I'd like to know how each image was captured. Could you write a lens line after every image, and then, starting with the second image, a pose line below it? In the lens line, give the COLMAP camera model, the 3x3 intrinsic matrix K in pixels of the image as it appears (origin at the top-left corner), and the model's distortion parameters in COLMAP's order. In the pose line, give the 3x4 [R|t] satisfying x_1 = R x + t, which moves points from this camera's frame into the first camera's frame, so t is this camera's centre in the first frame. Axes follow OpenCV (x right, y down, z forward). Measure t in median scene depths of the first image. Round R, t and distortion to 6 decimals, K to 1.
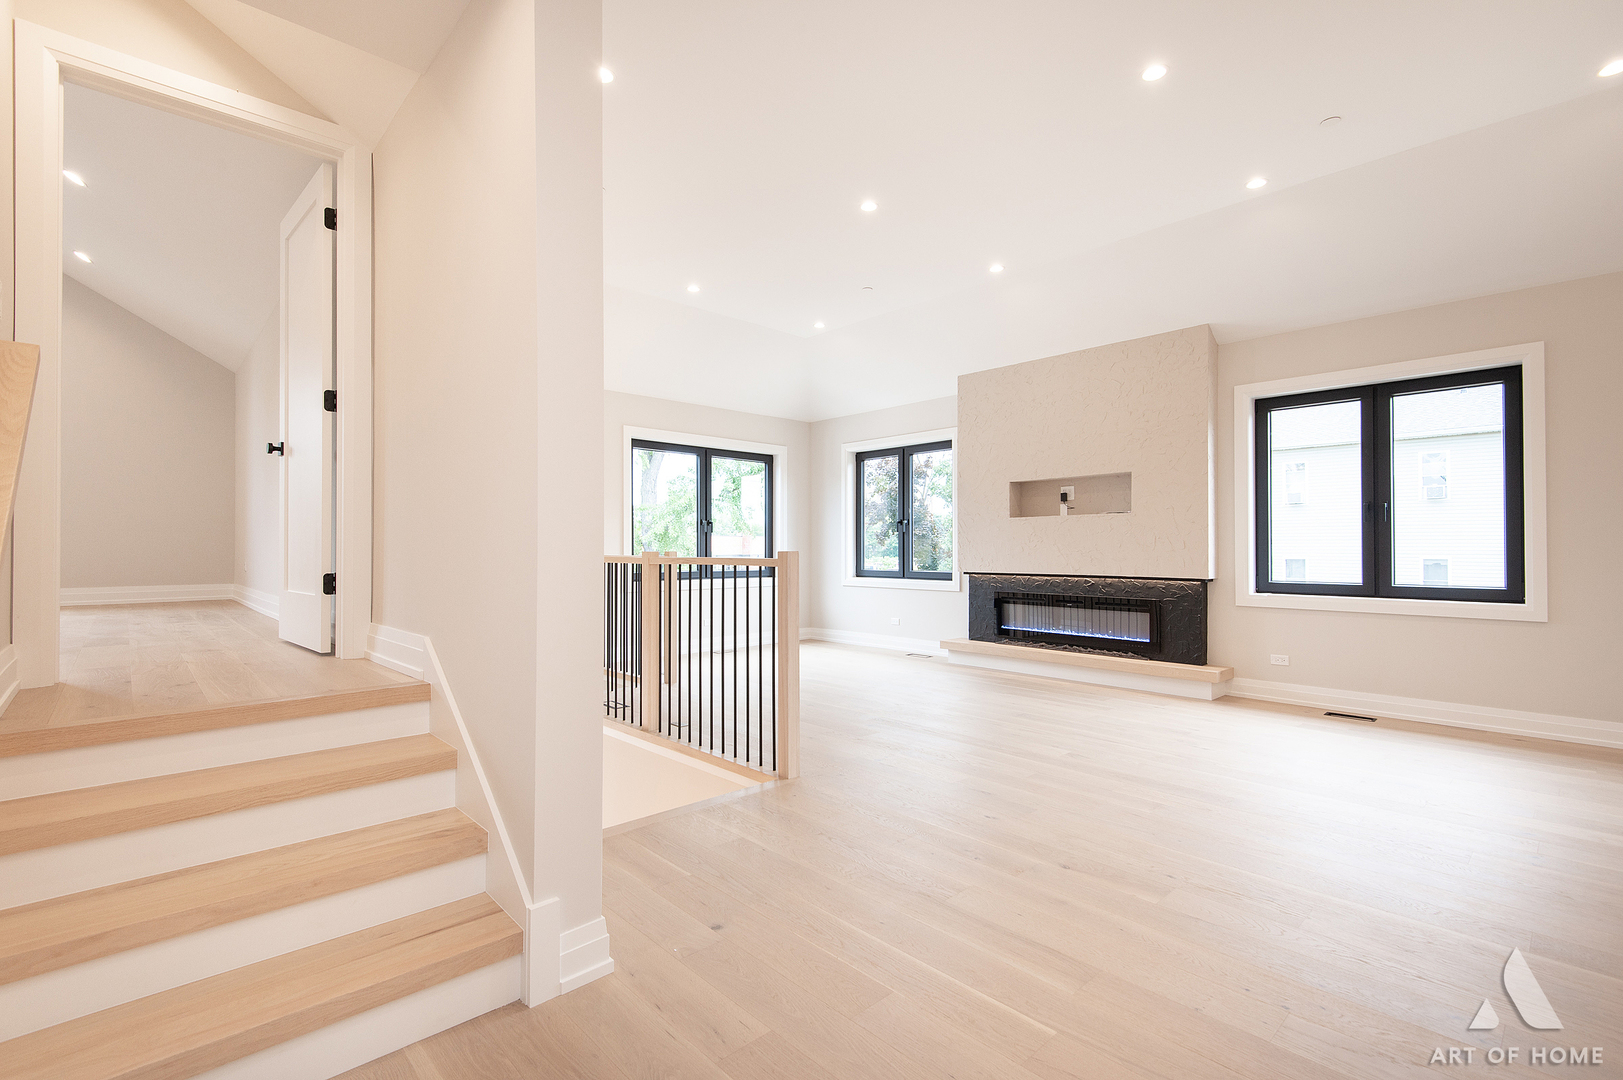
lens RADIAL K [[721.4, 0, 816.8], [0, 721.4, 537.3], [0, 0, 1]] dist [0.010361, -0.007198]
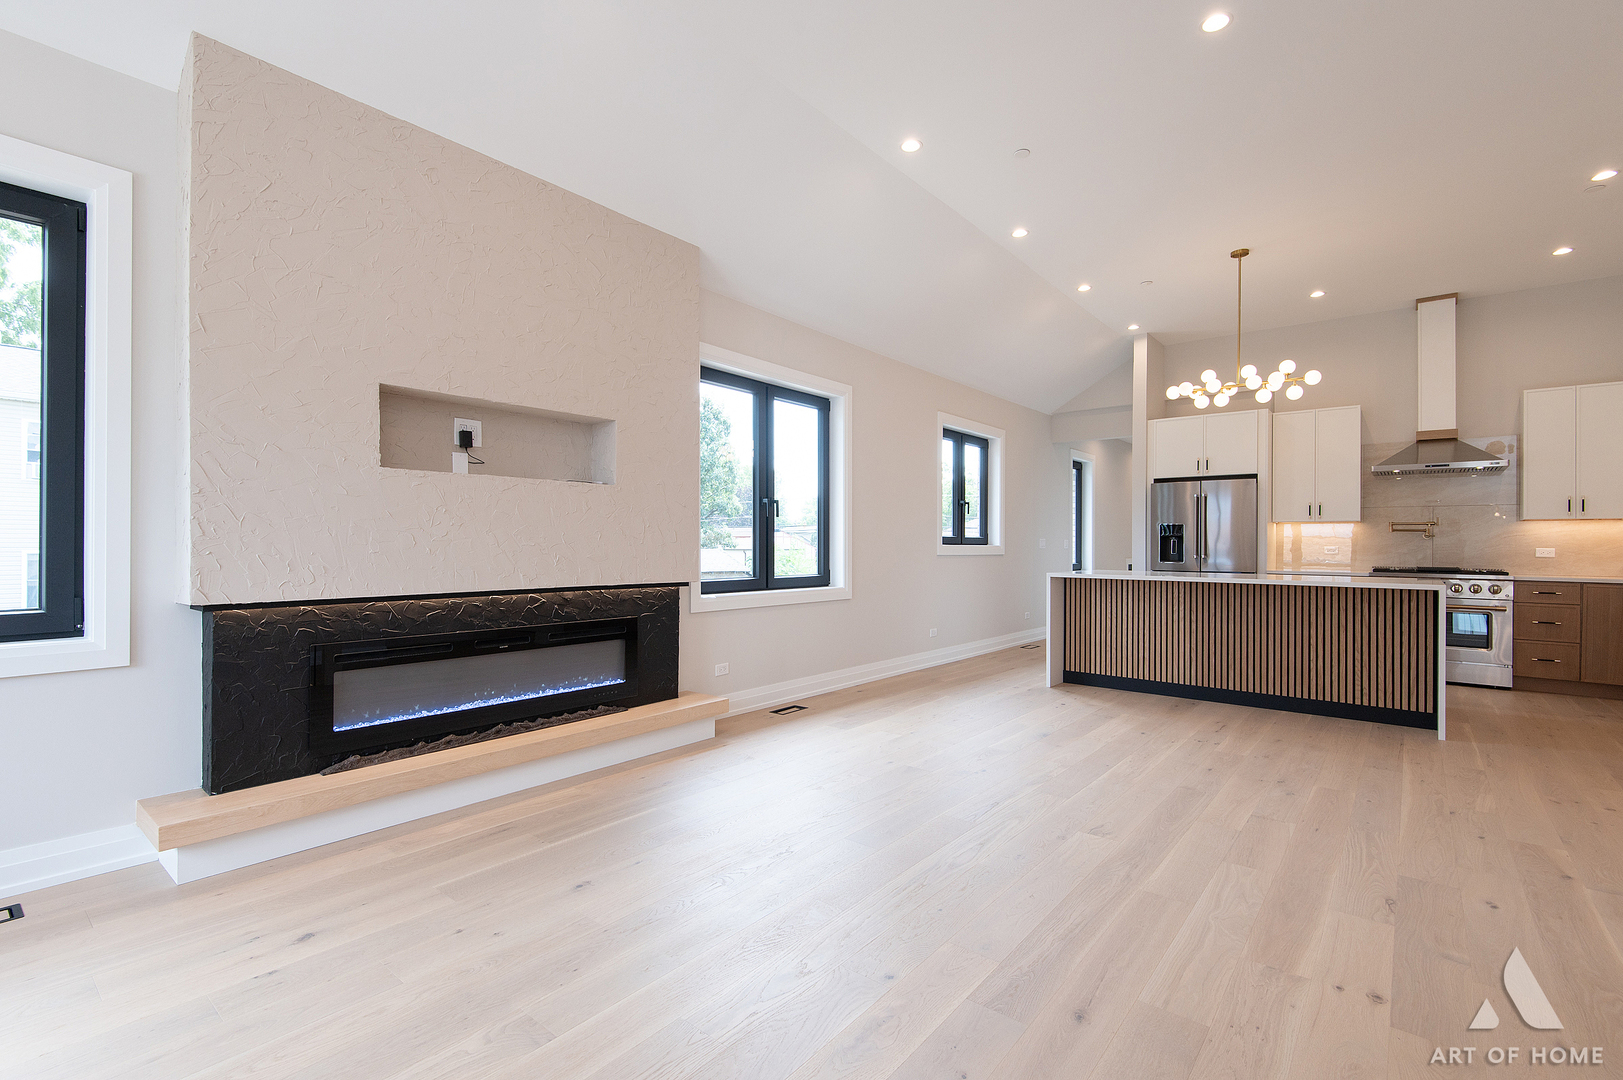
lens RADIAL K [[721.4, 0, 809.7], [0, 721.4, 538.4], [0, 0, 1]] dist [0.010361, -0.007198]
pose [[-0.108481, 0.012064, 0.994025, -0.201986], [-0.015146, 0.999790, -0.013787, 0.018901], [-0.993983, -0.016552, -0.108276, 0.863306]]
